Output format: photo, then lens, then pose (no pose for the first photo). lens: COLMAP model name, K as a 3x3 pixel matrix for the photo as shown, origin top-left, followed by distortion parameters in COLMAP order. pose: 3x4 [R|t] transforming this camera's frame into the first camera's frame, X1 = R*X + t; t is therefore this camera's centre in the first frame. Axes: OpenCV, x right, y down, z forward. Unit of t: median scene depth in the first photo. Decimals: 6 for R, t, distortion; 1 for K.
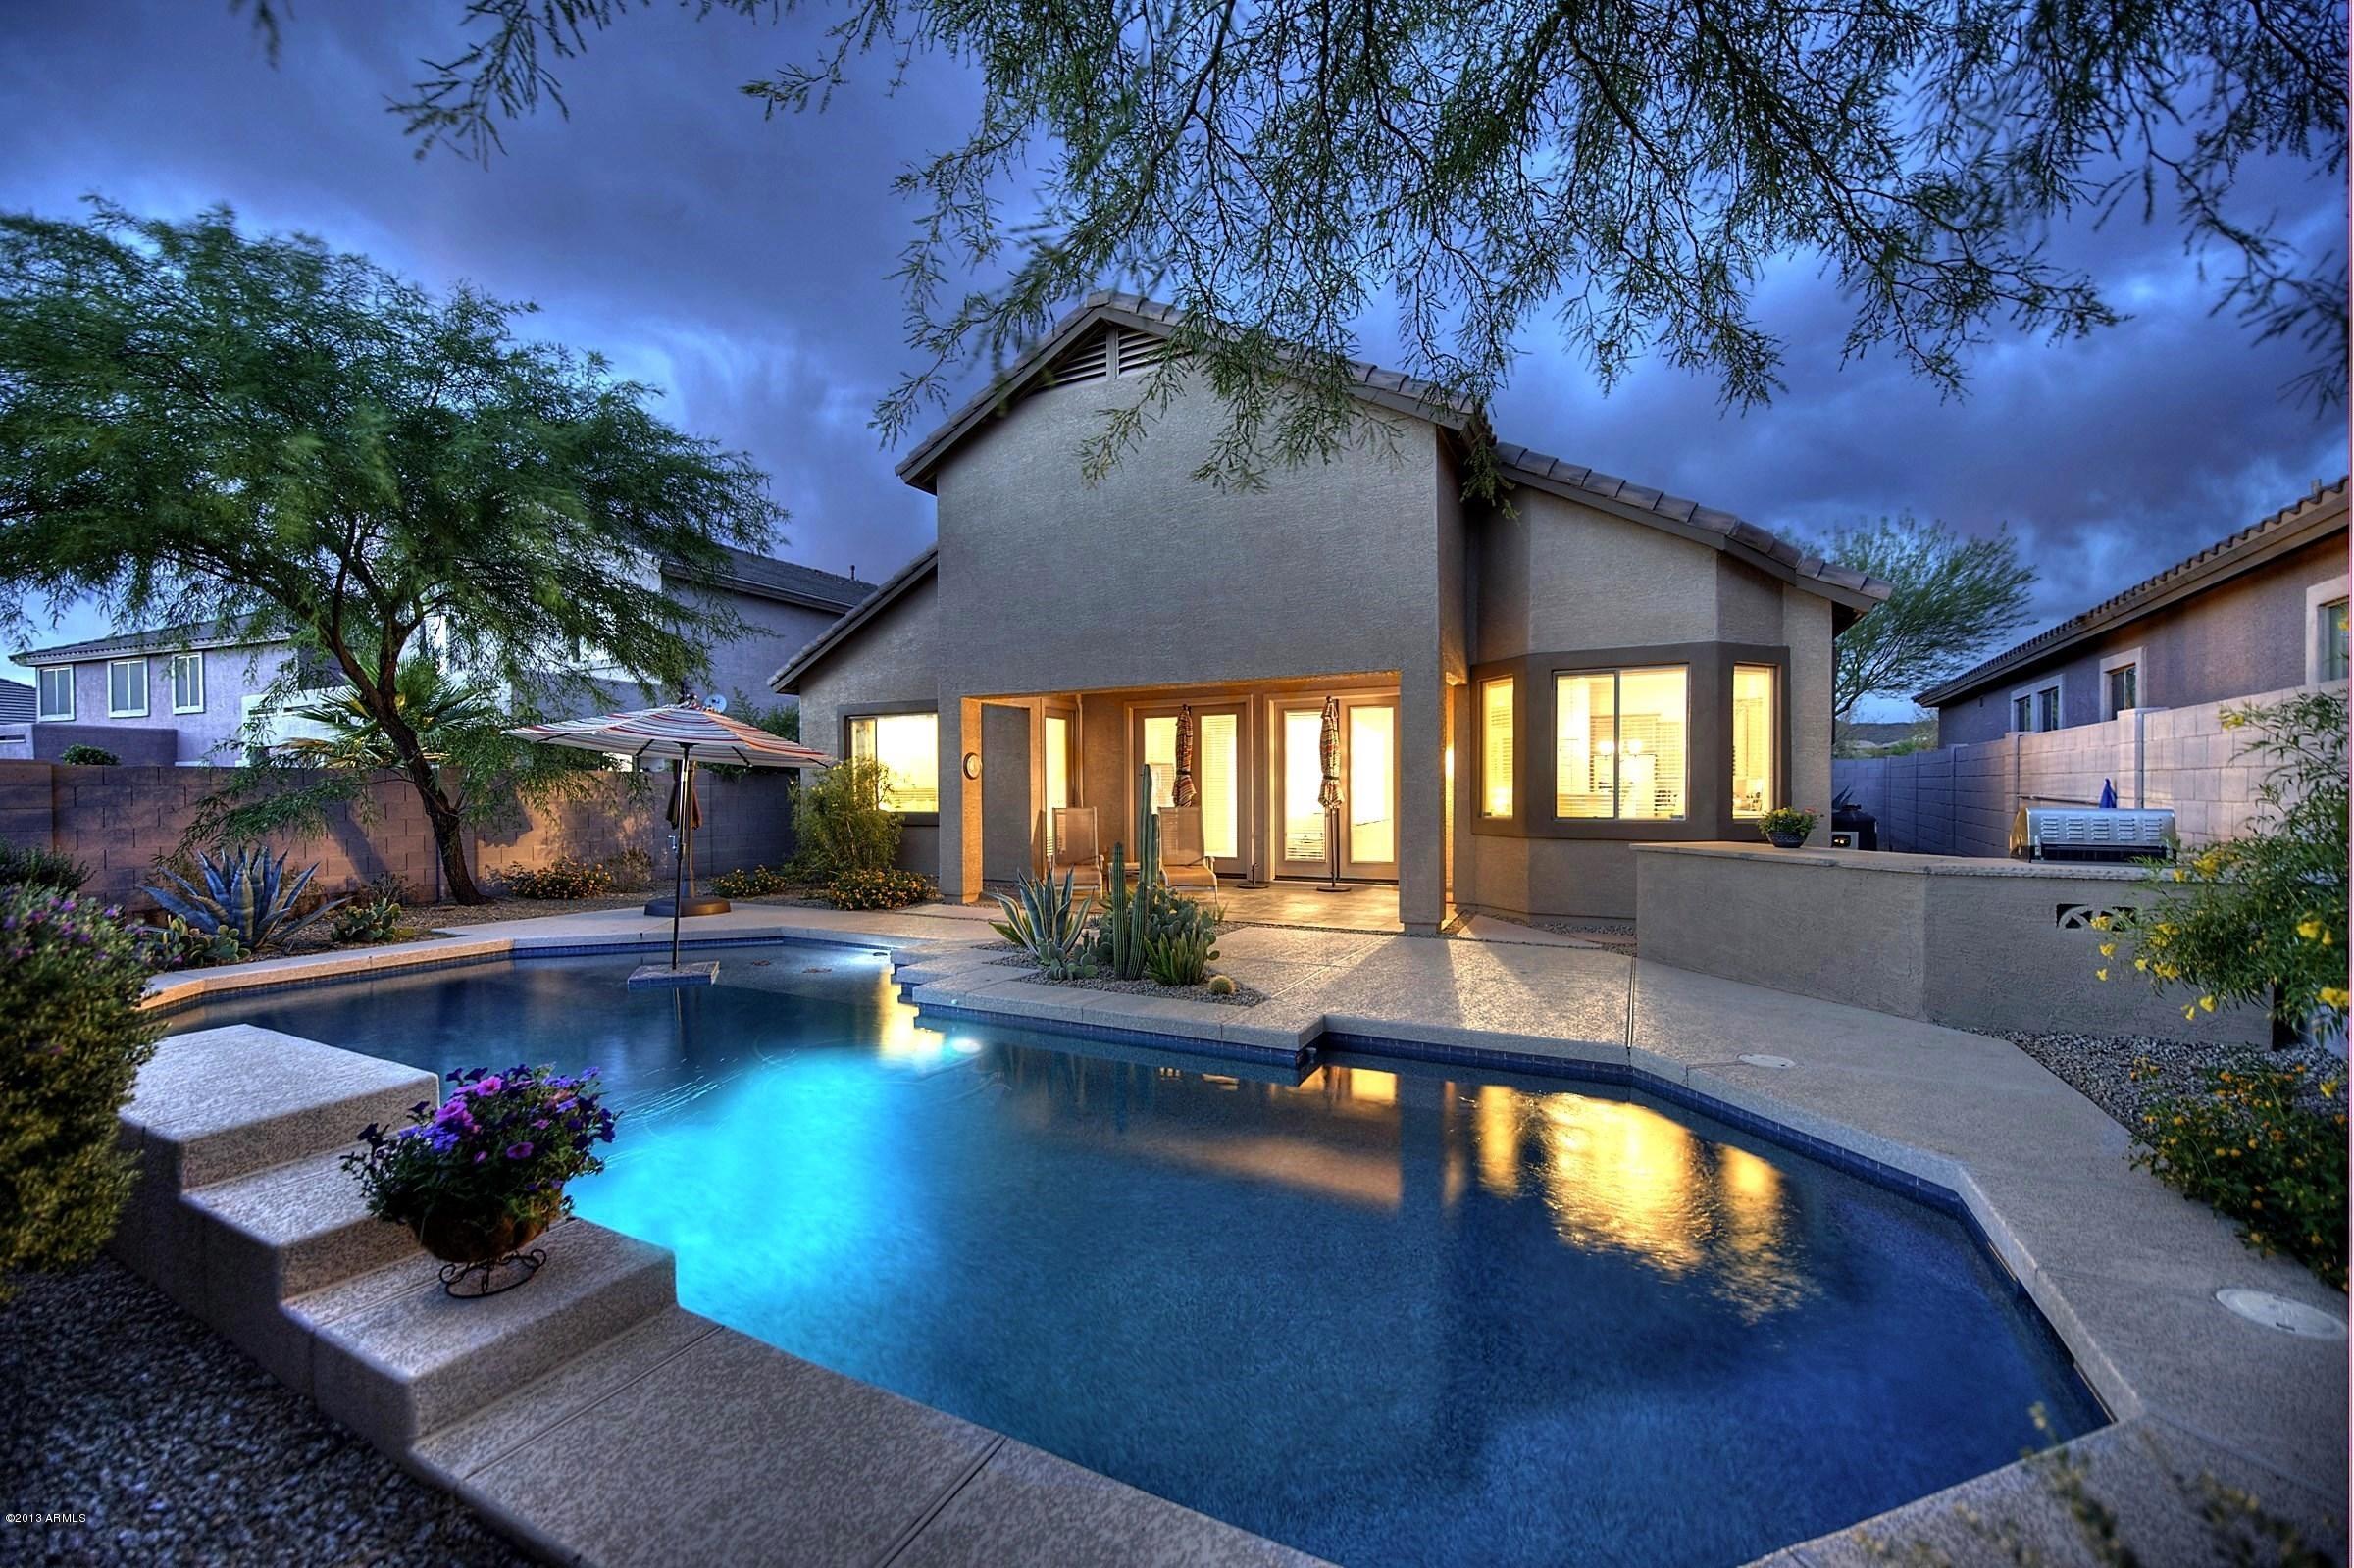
lens RADIAL K [[1019.7, 0, 1187.2], [0, 1019.7, 789.9], [0, 0, 1]] dist [-0.000556, -0.000299]
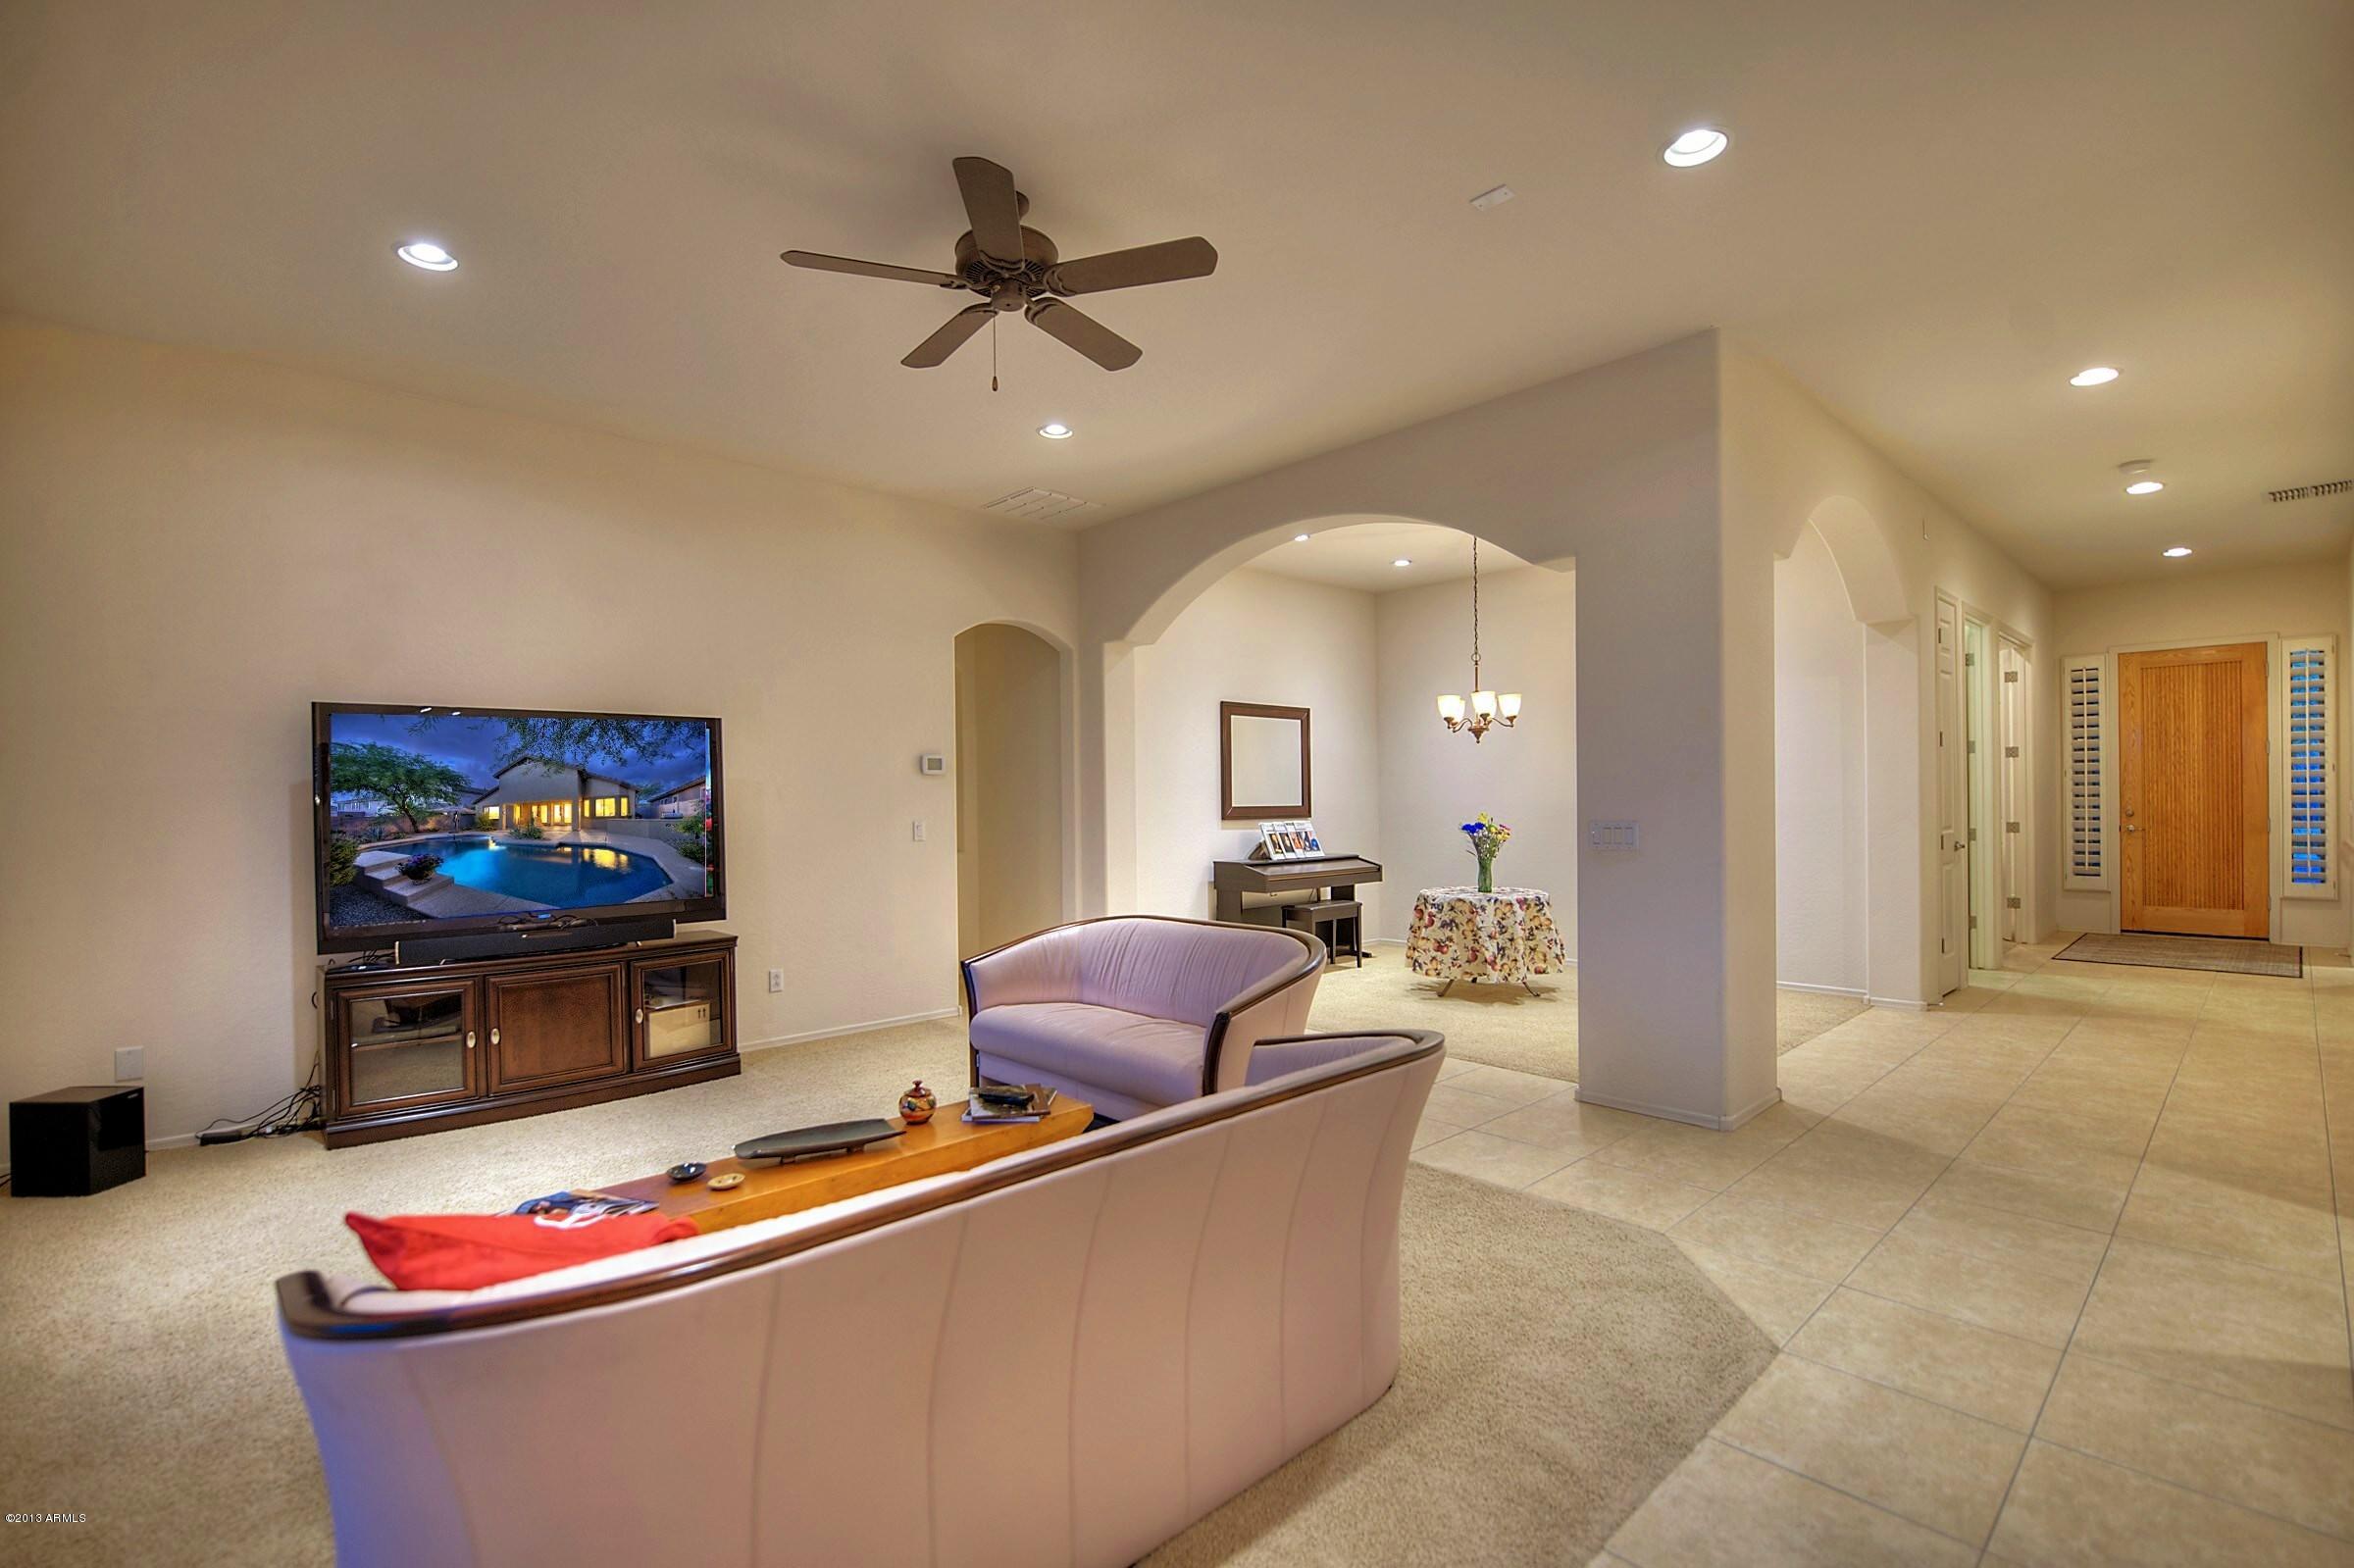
lens RADIAL K [[1043.5, 0, 1179.4], [0, 1043.5, 816.5], [0, 0, 1]] dist [-0.001451, -0.000123]
pose [[0.883110, -0.023653, 0.468569, 0.557149], [0.197910, 0.924301, -0.326343, 3.401985], [-0.425380, 0.380931, 0.820941, -7.185486]]
